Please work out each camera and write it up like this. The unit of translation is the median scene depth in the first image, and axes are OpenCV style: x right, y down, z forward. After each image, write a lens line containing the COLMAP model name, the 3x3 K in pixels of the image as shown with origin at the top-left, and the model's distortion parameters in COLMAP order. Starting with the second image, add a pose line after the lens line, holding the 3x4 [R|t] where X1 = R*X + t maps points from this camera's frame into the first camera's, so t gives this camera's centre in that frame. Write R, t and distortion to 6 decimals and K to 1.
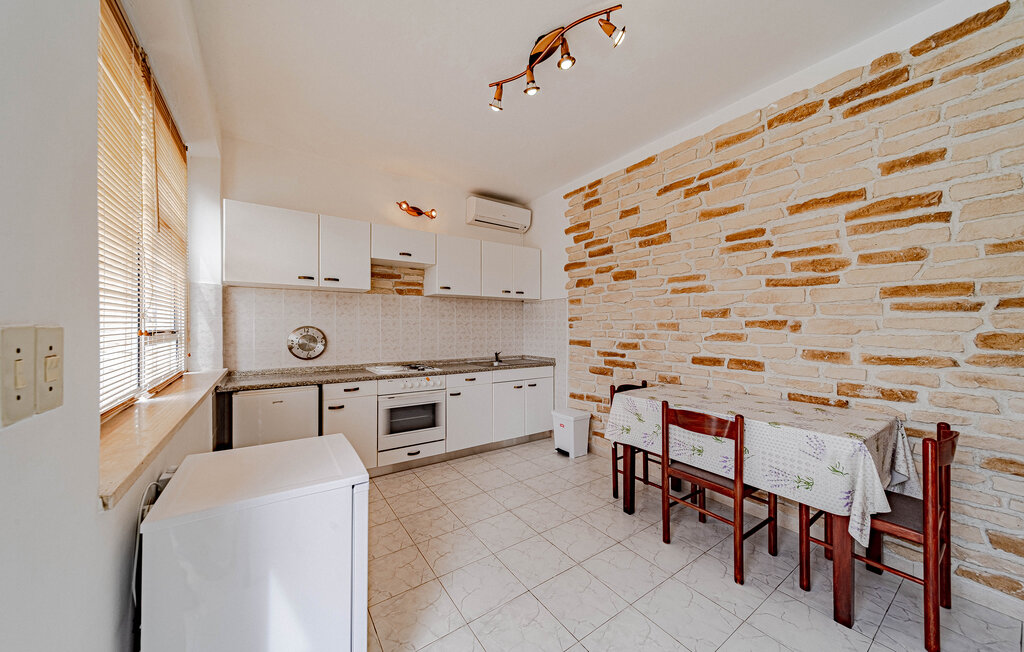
lens RADIAL K [[353.7, 0, 510.6], [0, 353.7, 325.2], [0, 0, 1]] dist [0.006561, 0.000343]
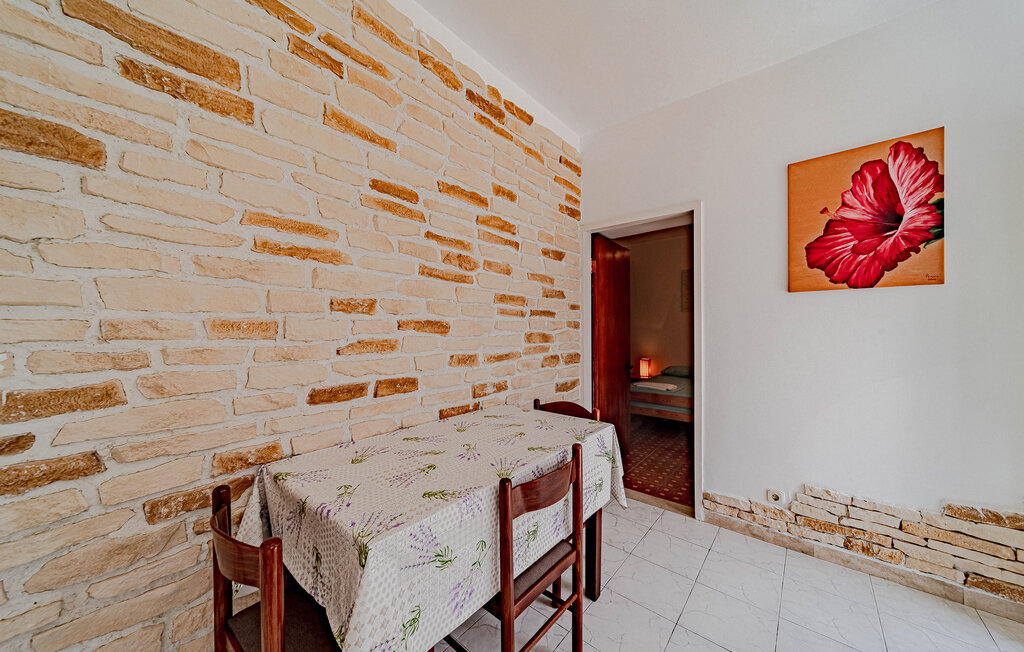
lens RADIAL K [[353.7, 0, 509.7], [0, 353.7, 327.3], [0, 0, 1]] dist [0.006561, 0.000343]
pose [[-0.265403, 0.001191, 0.964137, -0.038464], [-0.001051, 0.999998, -0.001524, 0.002034], [-0.964137, -0.001418, -0.265402, 1.018395]]
